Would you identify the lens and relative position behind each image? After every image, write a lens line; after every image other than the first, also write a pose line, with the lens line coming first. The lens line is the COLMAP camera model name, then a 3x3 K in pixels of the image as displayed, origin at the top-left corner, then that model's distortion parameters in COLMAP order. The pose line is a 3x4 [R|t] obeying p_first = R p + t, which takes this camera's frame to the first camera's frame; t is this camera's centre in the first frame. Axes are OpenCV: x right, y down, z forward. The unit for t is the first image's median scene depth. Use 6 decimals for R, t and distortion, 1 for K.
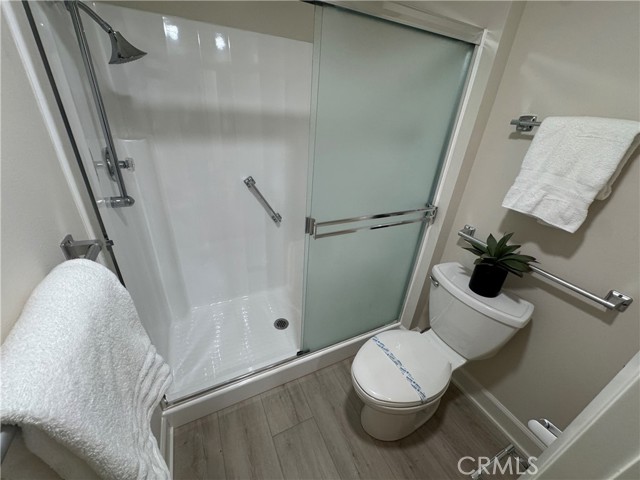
lens RADIAL K [[255.1, 0, 320.0], [0, 255.1, 240.0], [0, 0, 1]] dist [-0.002829, -0.000076]
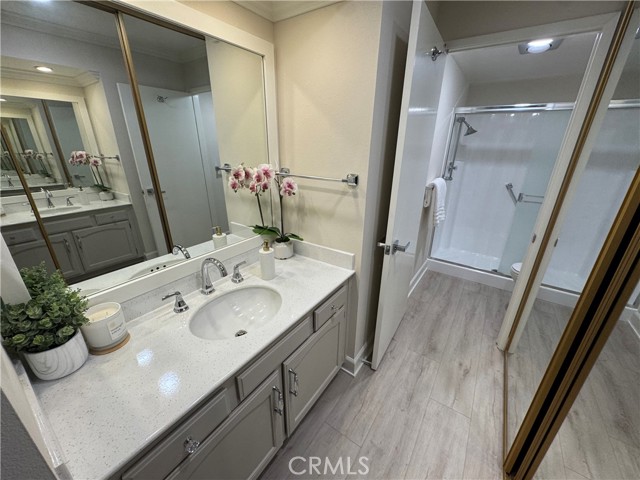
lens RADIAL K [[254.0, 0, 319.0], [0, 254.0, 239.9], [0, 0, 1]] dist [0.000838, 0.000156]
pose [[0.473045, 0.252903, -0.843960, 0.914532], [-0.388885, 0.919486, 0.057563, 0.708254], [0.790567, 0.300973, 0.533309, -1.204669]]
